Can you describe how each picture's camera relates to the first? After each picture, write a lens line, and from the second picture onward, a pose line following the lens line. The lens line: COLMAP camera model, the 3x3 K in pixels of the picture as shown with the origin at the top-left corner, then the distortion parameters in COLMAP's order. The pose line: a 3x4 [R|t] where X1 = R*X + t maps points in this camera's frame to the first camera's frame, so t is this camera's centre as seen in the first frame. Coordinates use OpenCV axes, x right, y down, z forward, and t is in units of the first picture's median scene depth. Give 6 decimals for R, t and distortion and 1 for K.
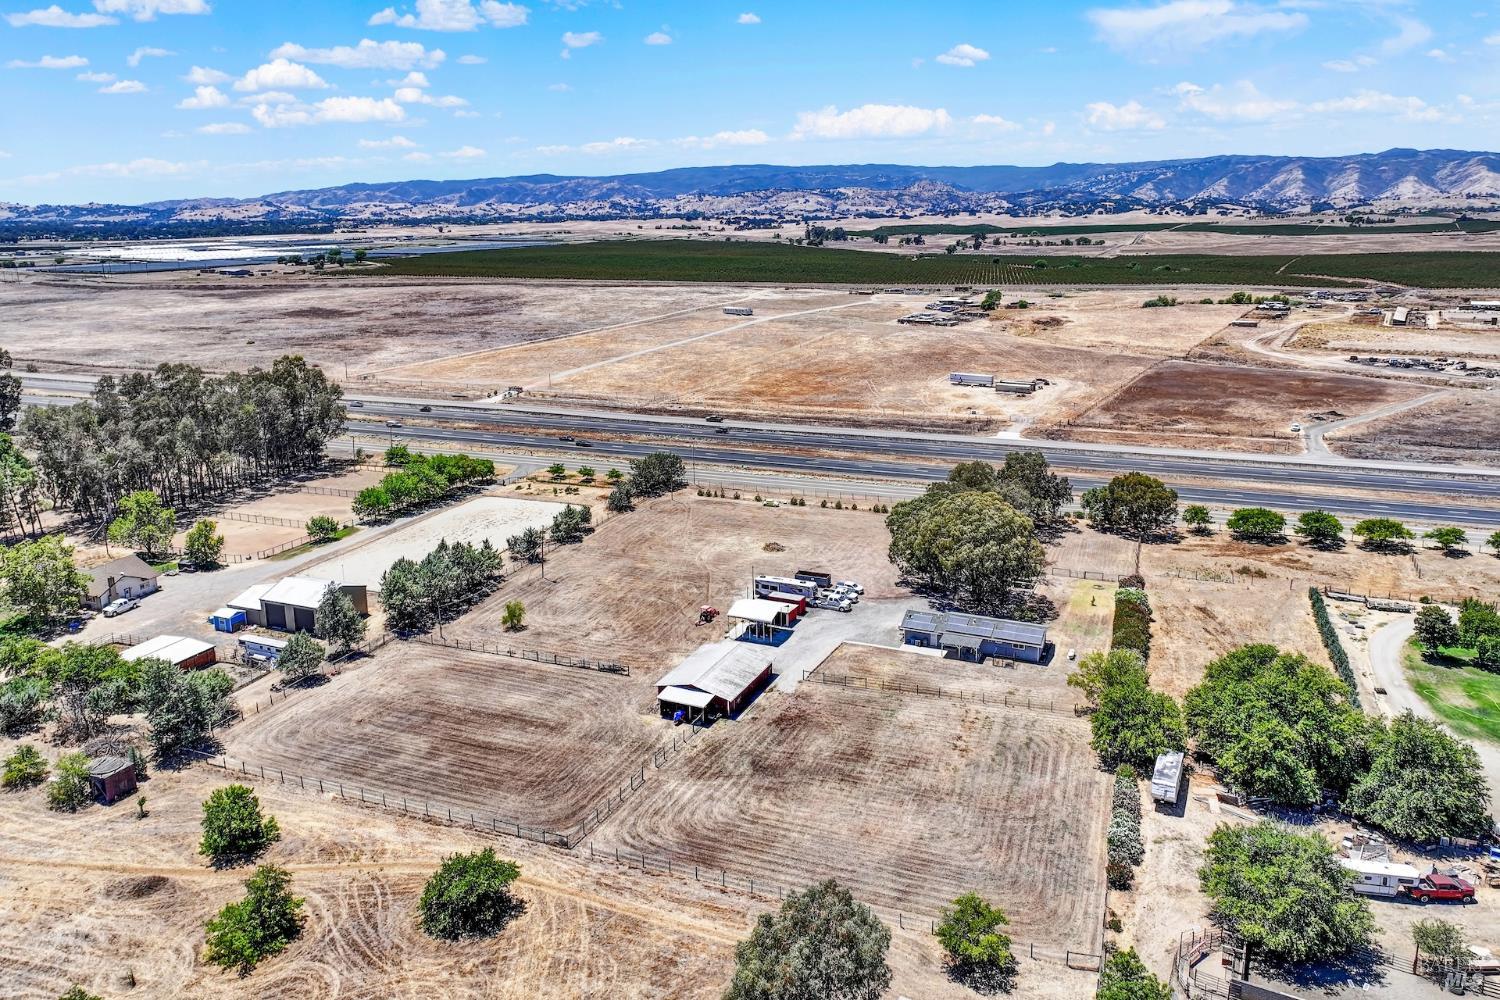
lens RADIAL K [[1027.1, 0, 757.5], [0, 1027.1, 501.8], [0, 0, 1]] dist [0.004802, 0.004620]
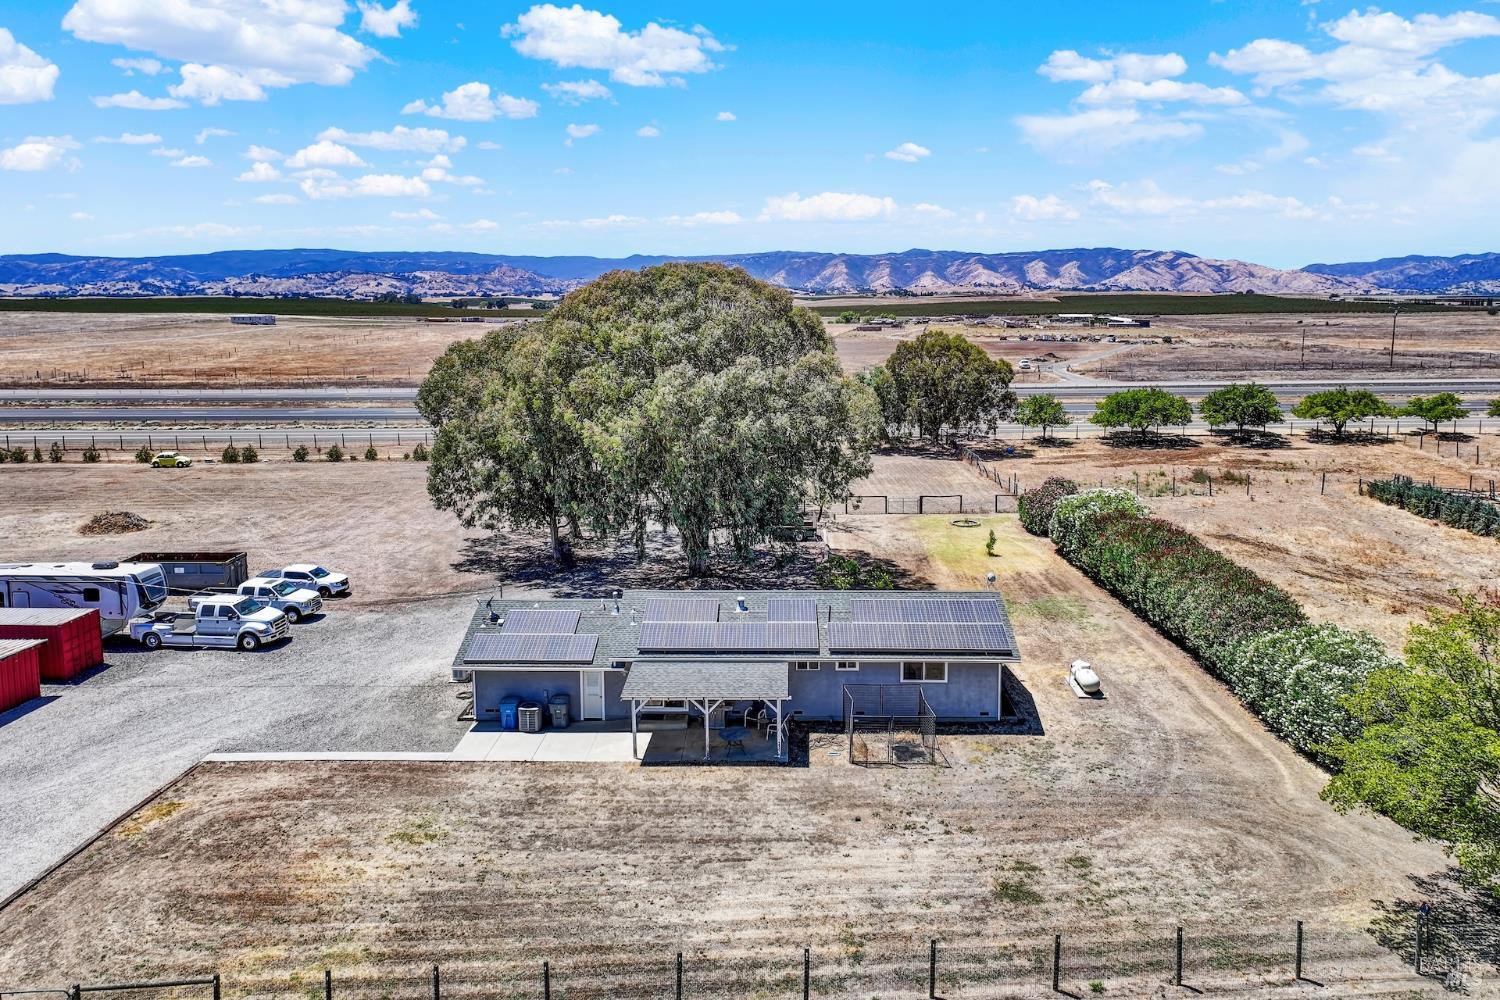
lens RADIAL K [[1044.6, 0, 752.1], [0, 1044.6, 459.8], [0, 0, 1]] dist [0.003144, 0.000552]
pose [[0.927697, -0.050816, 0.369858, 0.081084], [0.096939, 0.989501, -0.107195, 0.075502], [-0.360528, 0.135298, 0.922884, 0.517982]]
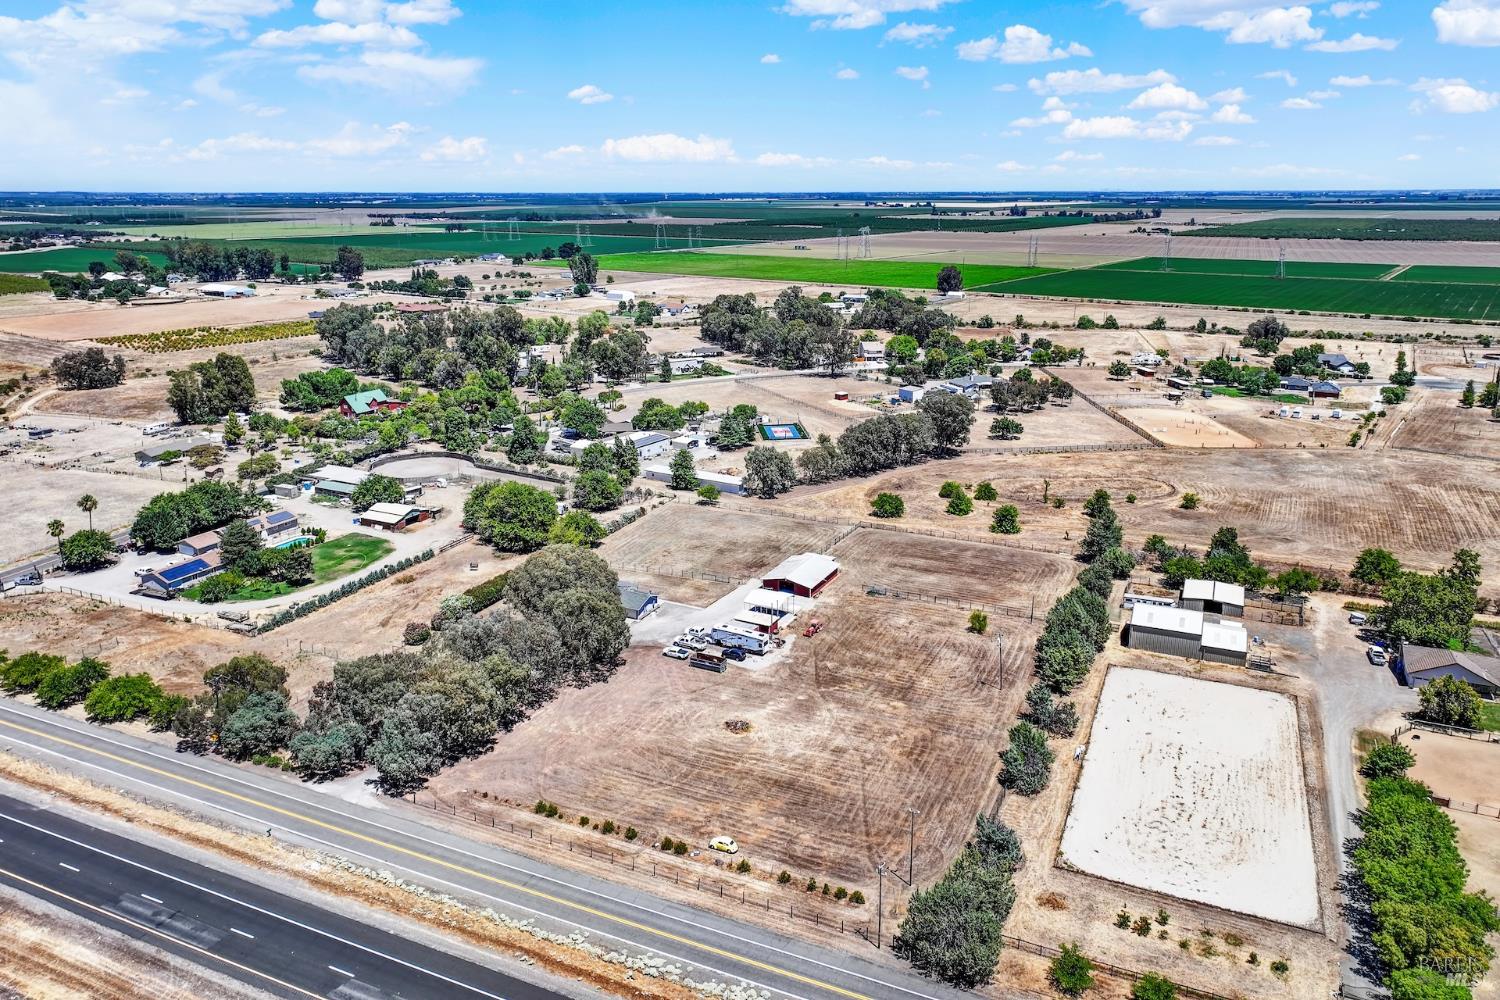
lens RADIAL K [[1034.7, 0, 755.2], [0, 1034.7, 484.4], [0, 0, 1]] dist [0.004647, 0.008162]
pose [[-0.998525, -0.003805, 0.054152, -0.034841], [0.025060, 0.852586, 0.521985, -0.474404], [-0.048155, 0.522573, -0.851234, 1.429565]]
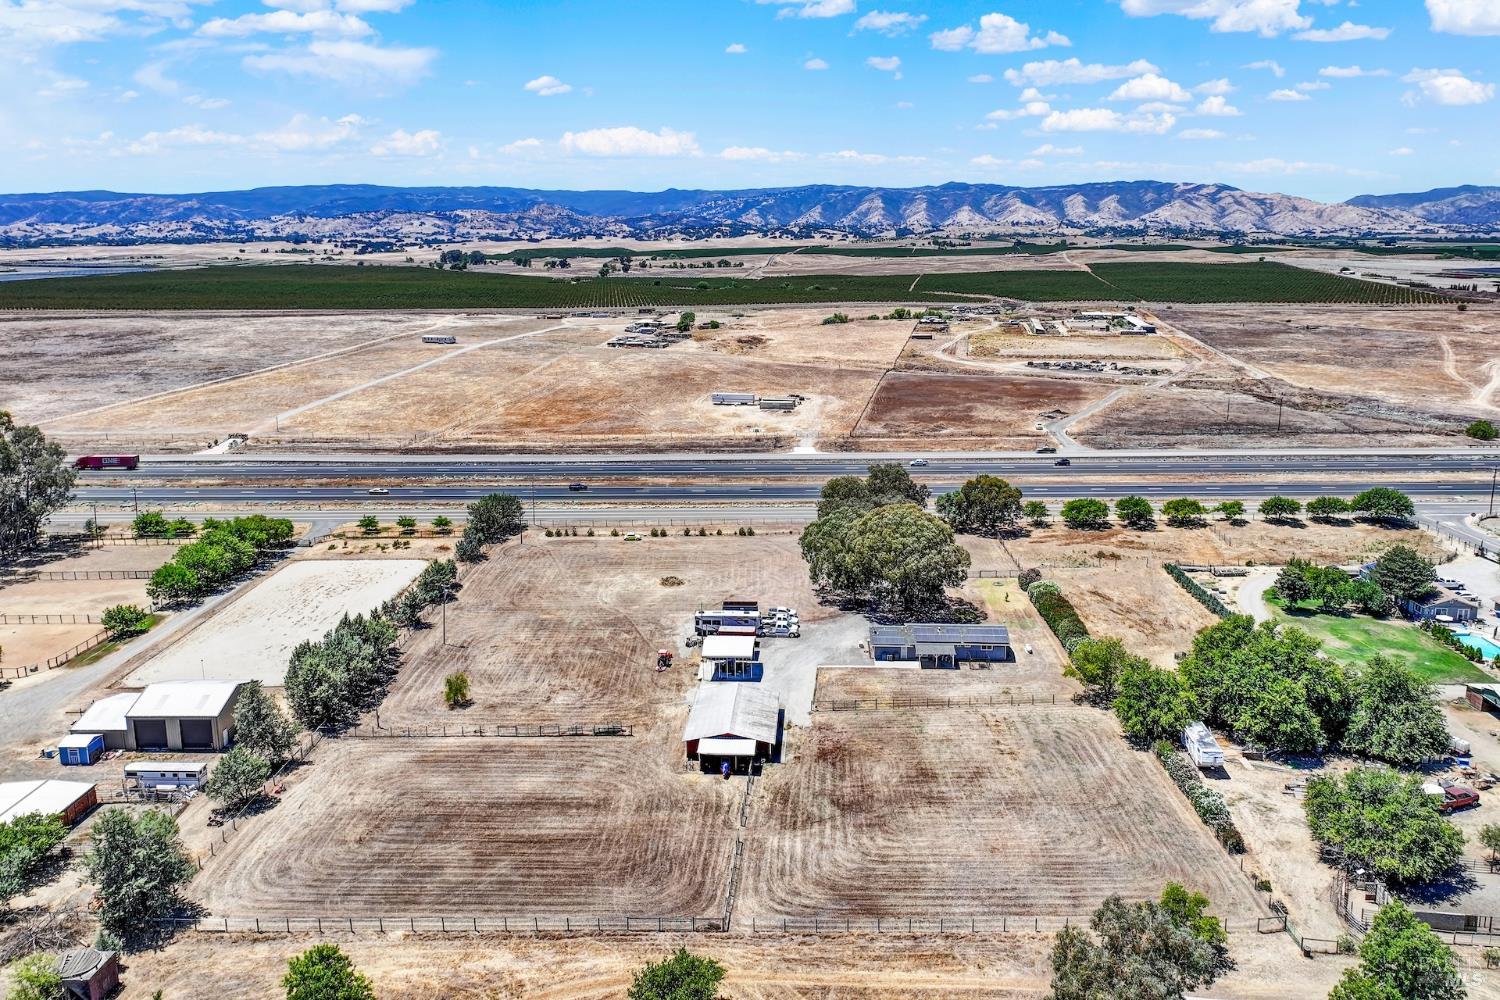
lens RADIAL K [[1034.7, 0, 755.2], [0, 1034.7, 484.4], [0, 0, 1]] dist [0.004647, 0.008162]
pose [[0.938039, -0.079302, 0.337333, -0.209372], [0.092283, 0.995476, -0.022594, -0.015437], [-0.334015, 0.052324, 0.941114, 0.052441]]
